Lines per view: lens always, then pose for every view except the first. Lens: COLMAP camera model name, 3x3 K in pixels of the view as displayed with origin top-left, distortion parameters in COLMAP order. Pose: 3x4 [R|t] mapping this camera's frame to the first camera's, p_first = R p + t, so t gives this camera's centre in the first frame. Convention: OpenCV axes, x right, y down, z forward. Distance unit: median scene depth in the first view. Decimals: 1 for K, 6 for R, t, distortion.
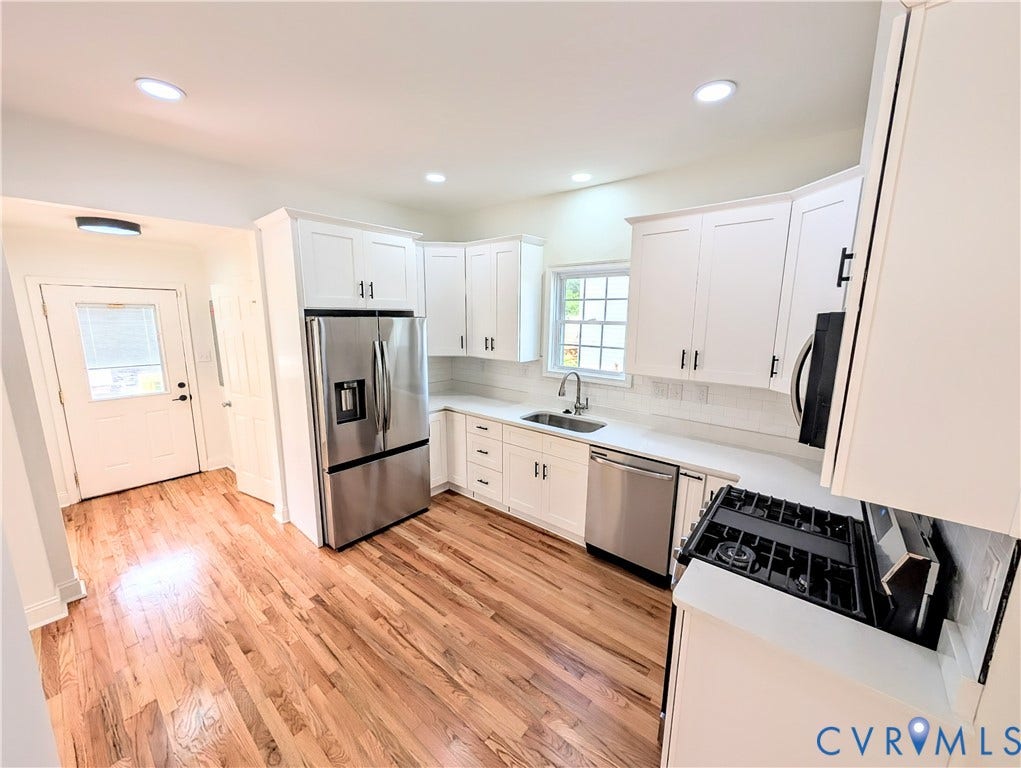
lens RADIAL K [[389.3, 0, 508.5], [0, 389.3, 383.1], [0, 0, 1]] dist [-0.000208, 0.000556]
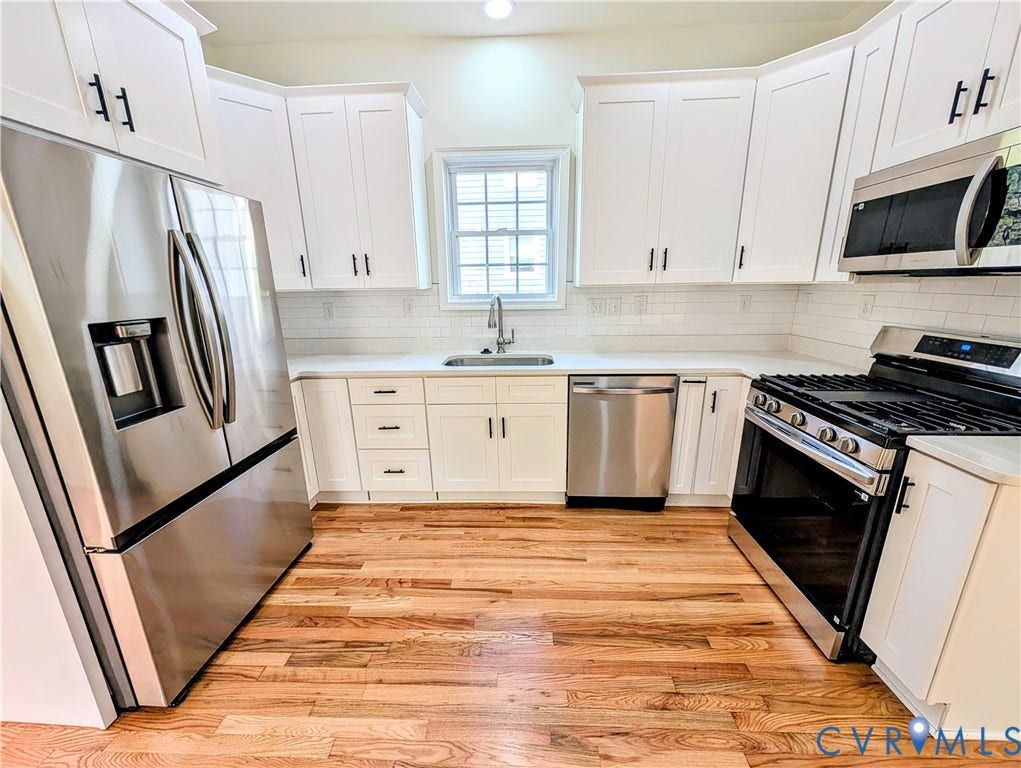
lens RADIAL K [[389.3, 0, 511.6], [0, 389.3, 383.7], [0, 0, 1]] dist [-0.000208, 0.000556]
pose [[0.790907, -0.174859, 0.586422, -0.321186], [0.130883, 0.984467, 0.117026, 0.061204], [-0.597776, -0.015804, 0.801507, 0.401681]]
